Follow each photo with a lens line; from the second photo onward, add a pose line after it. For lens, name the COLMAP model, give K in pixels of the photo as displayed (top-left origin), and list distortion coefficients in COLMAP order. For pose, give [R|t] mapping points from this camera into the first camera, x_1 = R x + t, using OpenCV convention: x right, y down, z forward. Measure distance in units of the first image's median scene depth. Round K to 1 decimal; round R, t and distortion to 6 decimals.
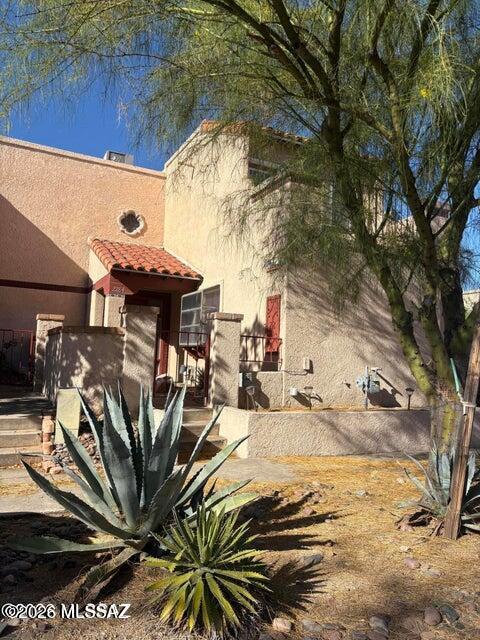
lens RADIAL K [[484.5, 0, 240.4], [0, 484.5, 321.4], [0, 0, 1]] dist [0.034703, 0.002747]
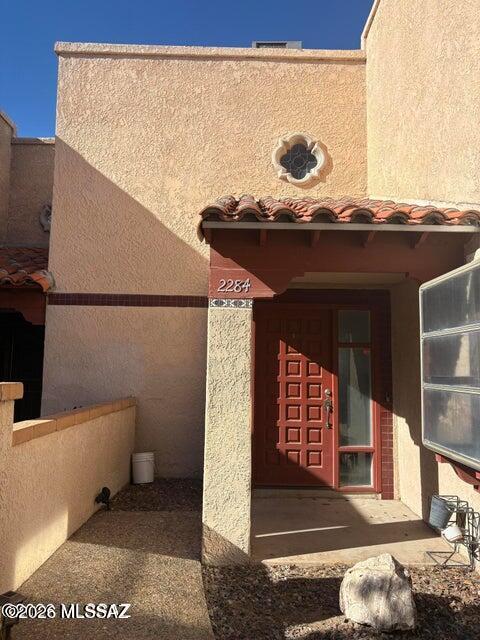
lens RADIAL K [[484.5, 0, 240.0], [0, 484.5, 323.3], [0, 0, 1]] dist [0.034703, 0.002747]
pose [[0.893286, -0.071149, -0.443821, -0.070733], [0.063149, 0.997465, -0.032803, -0.020975], [0.445030, 0.001275, 0.895515, 0.547730]]
